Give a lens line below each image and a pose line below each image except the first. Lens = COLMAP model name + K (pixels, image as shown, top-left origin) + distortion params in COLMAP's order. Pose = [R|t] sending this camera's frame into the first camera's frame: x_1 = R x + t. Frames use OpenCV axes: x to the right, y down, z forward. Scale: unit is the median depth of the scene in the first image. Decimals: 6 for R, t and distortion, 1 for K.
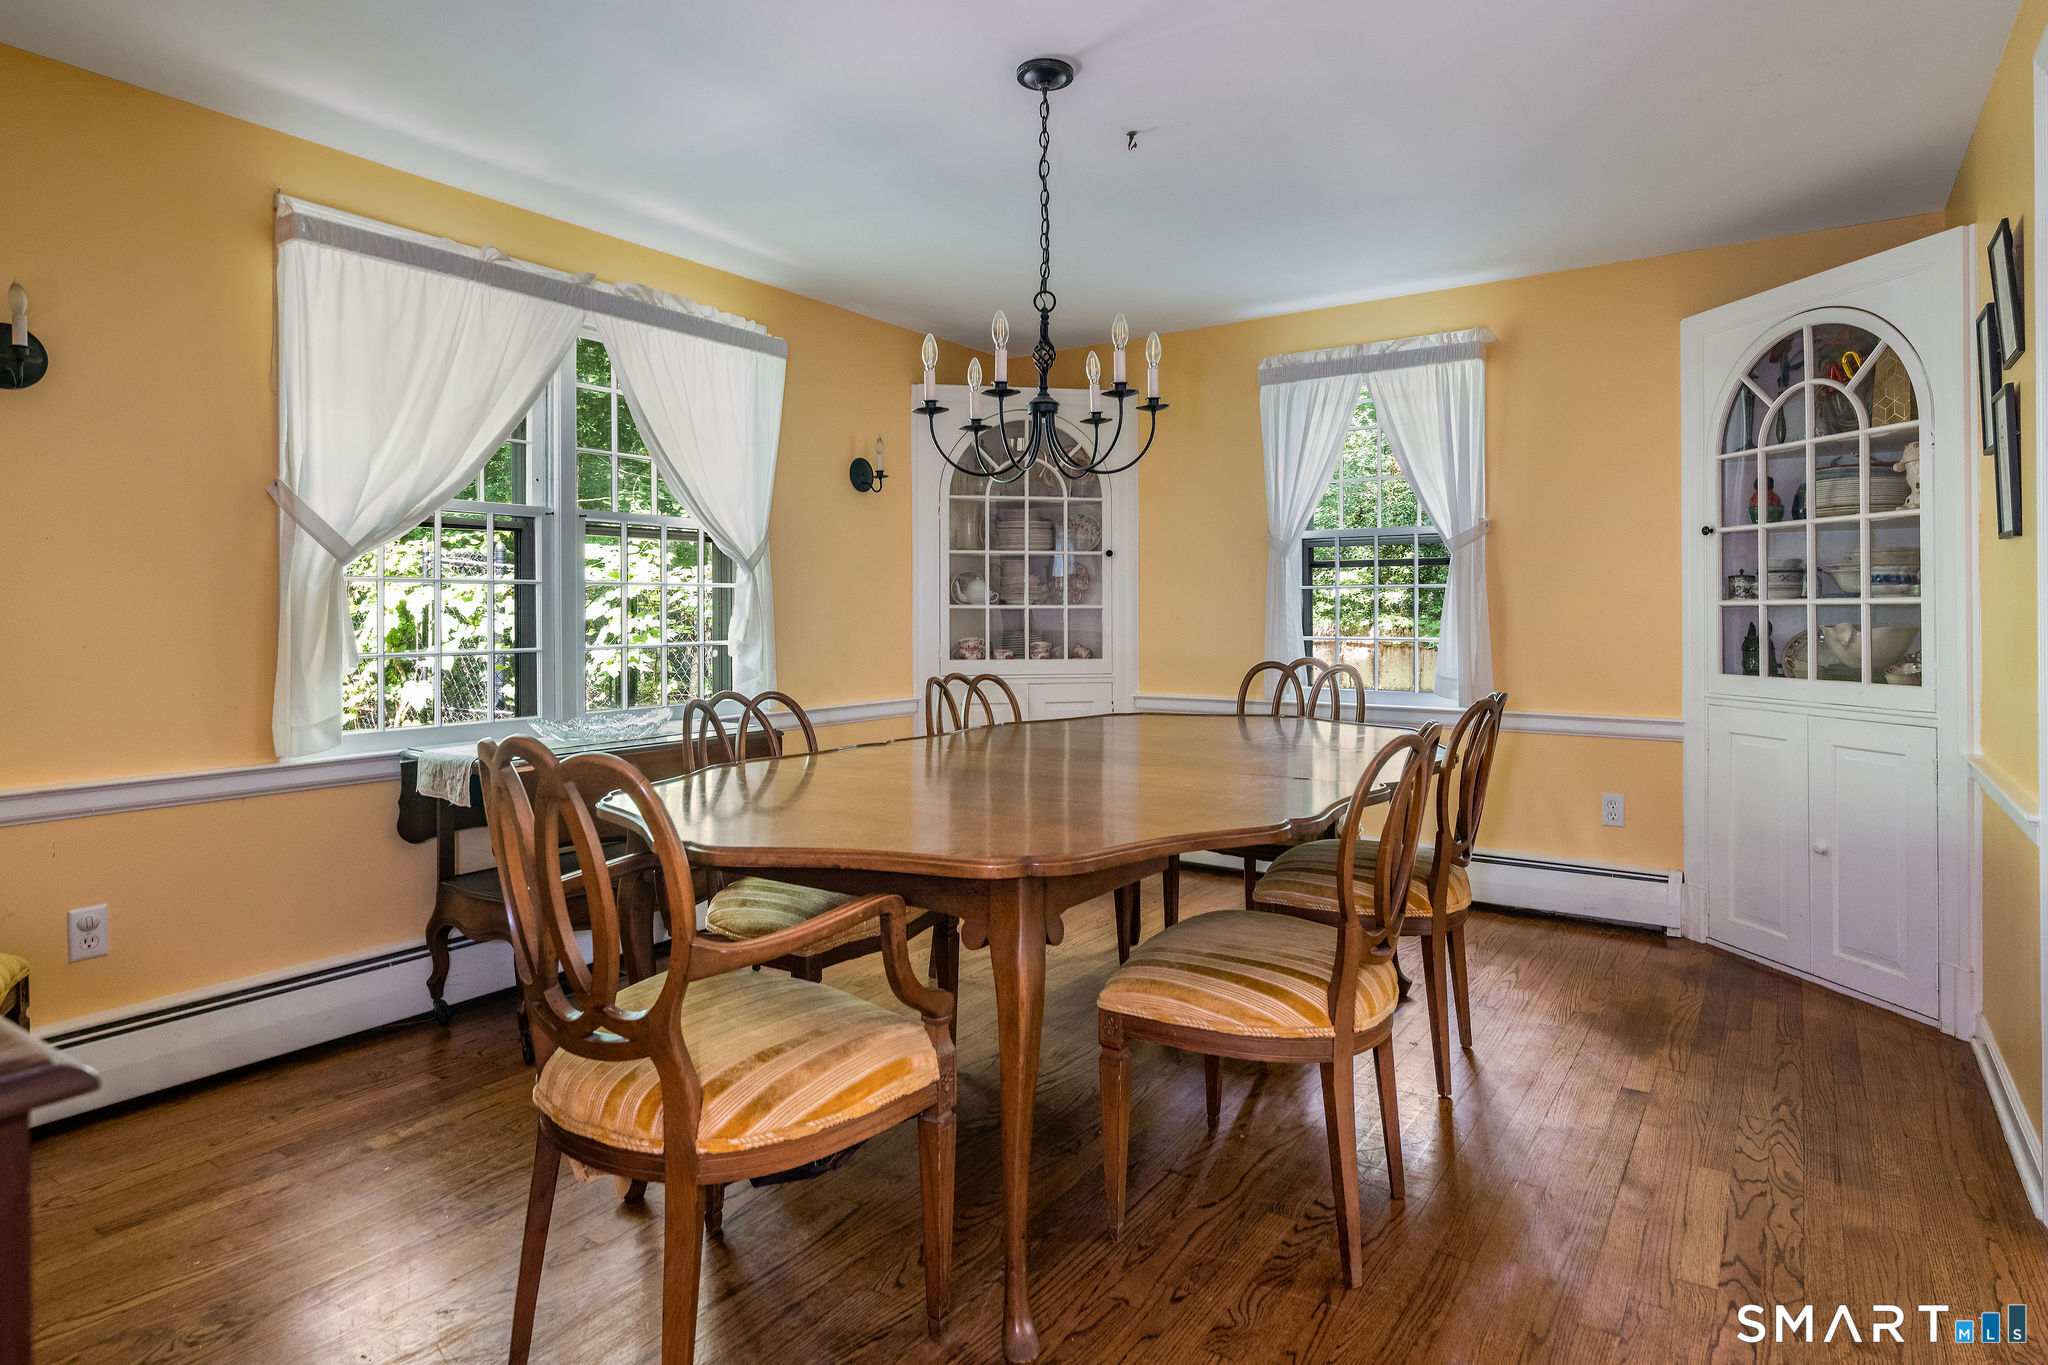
lens RADIAL K [[1143.0, 0, 1033.0], [0, 1143.0, 600.7], [0, 0, 1]] dist [0.004038, -0.000136]
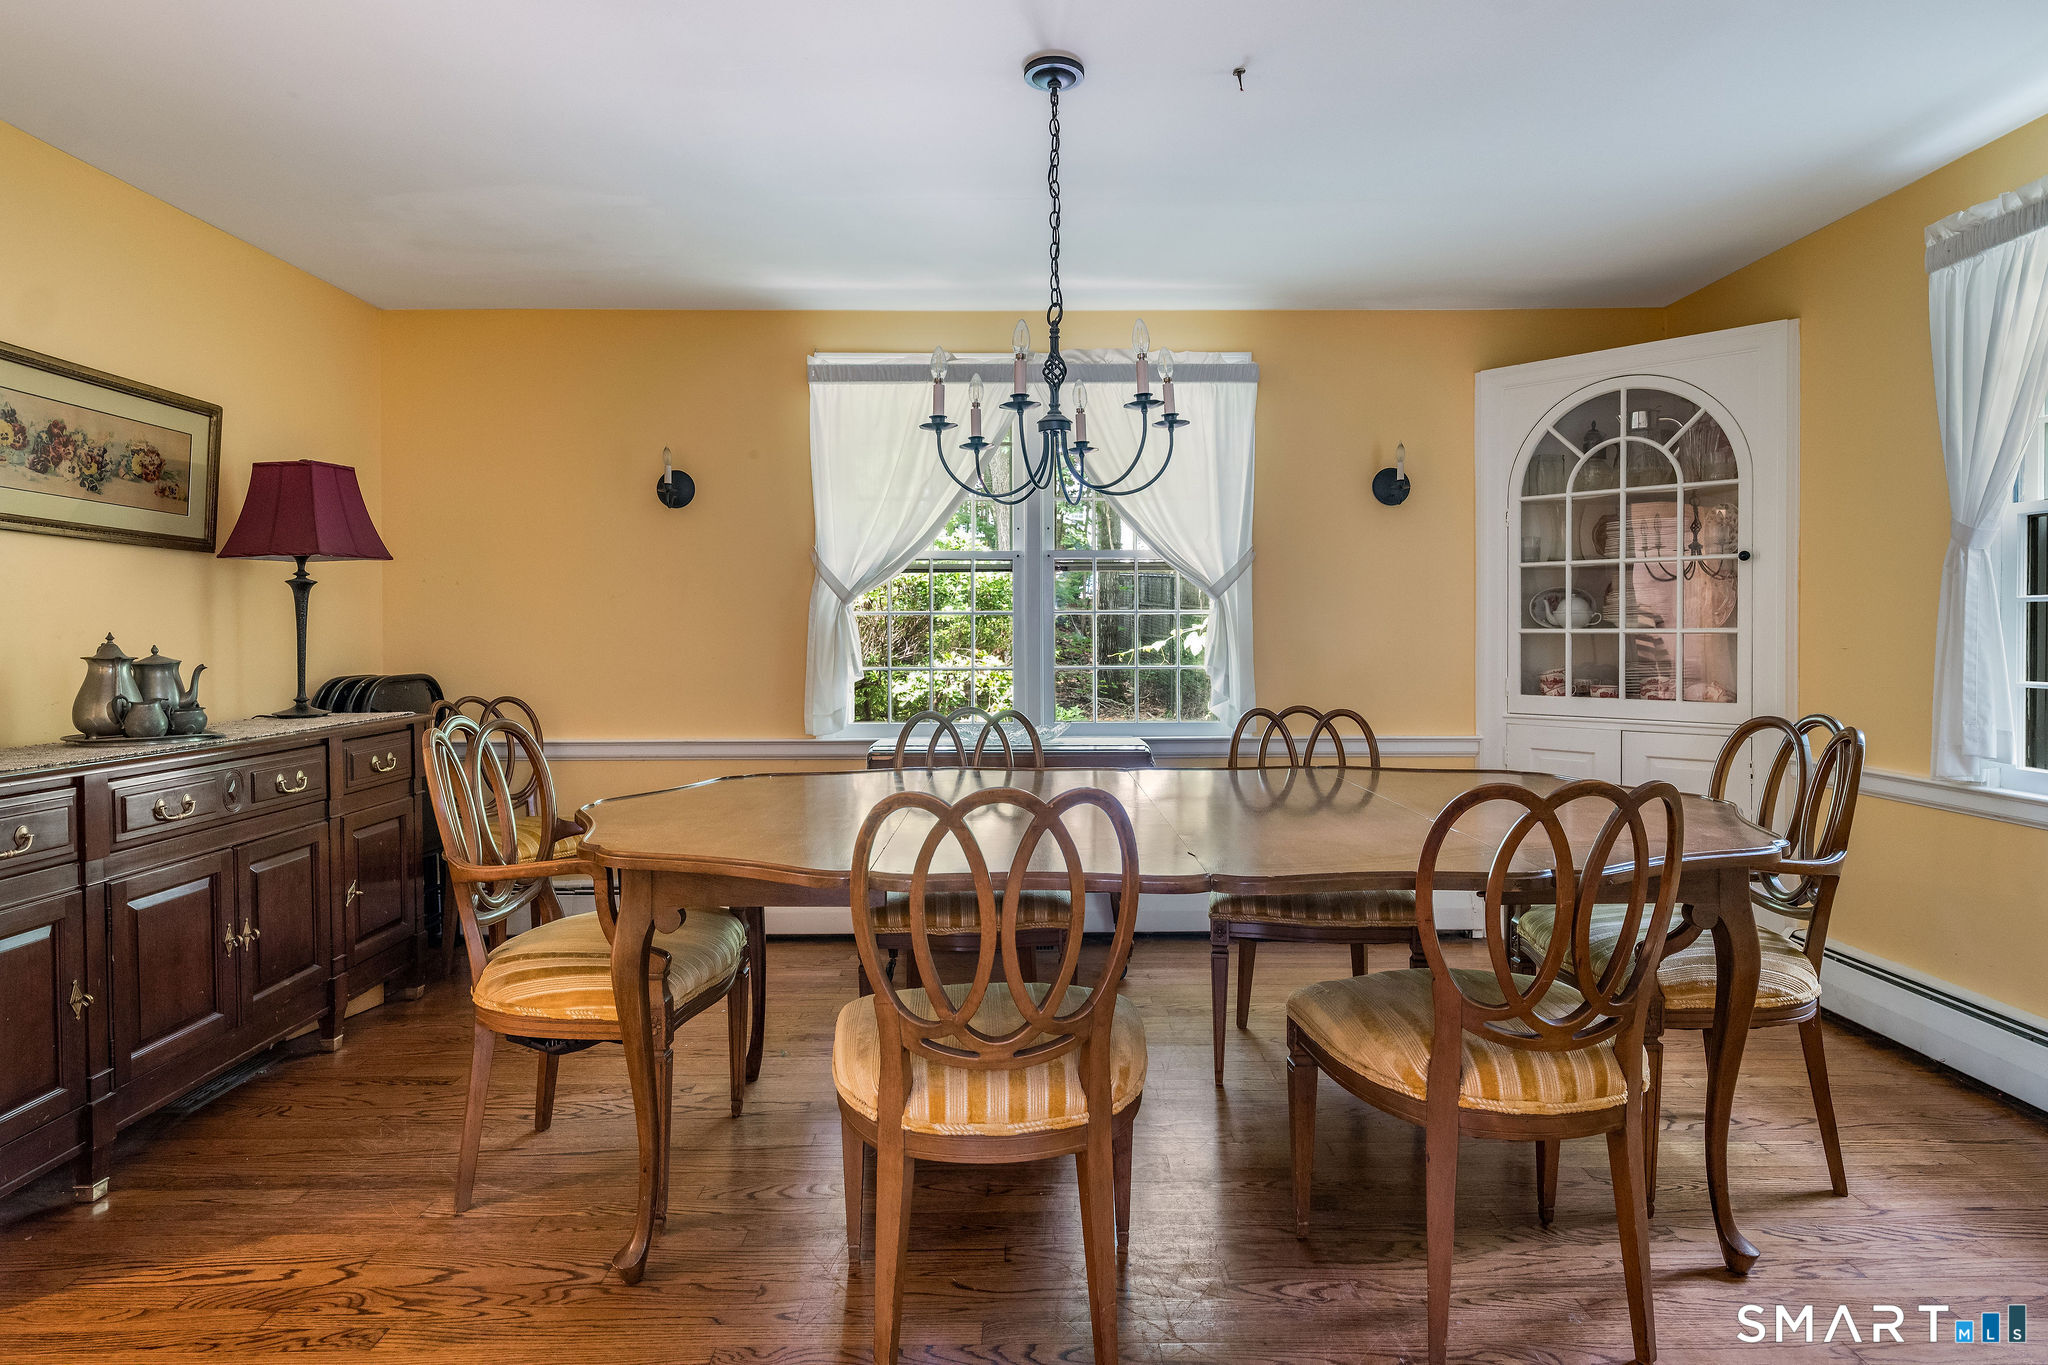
lens RADIAL K [[1126.7, 0, 1030.2], [0, 1126.7, 658.7], [0, 0, 1]] dist [-0.001306, -0.000344]
pose [[0.568920, 0.018746, -0.822179, 0.547941], [0.009719, 0.999517, 0.029514, -0.002515], [0.822335, -0.024782, 0.568463, 0.315201]]
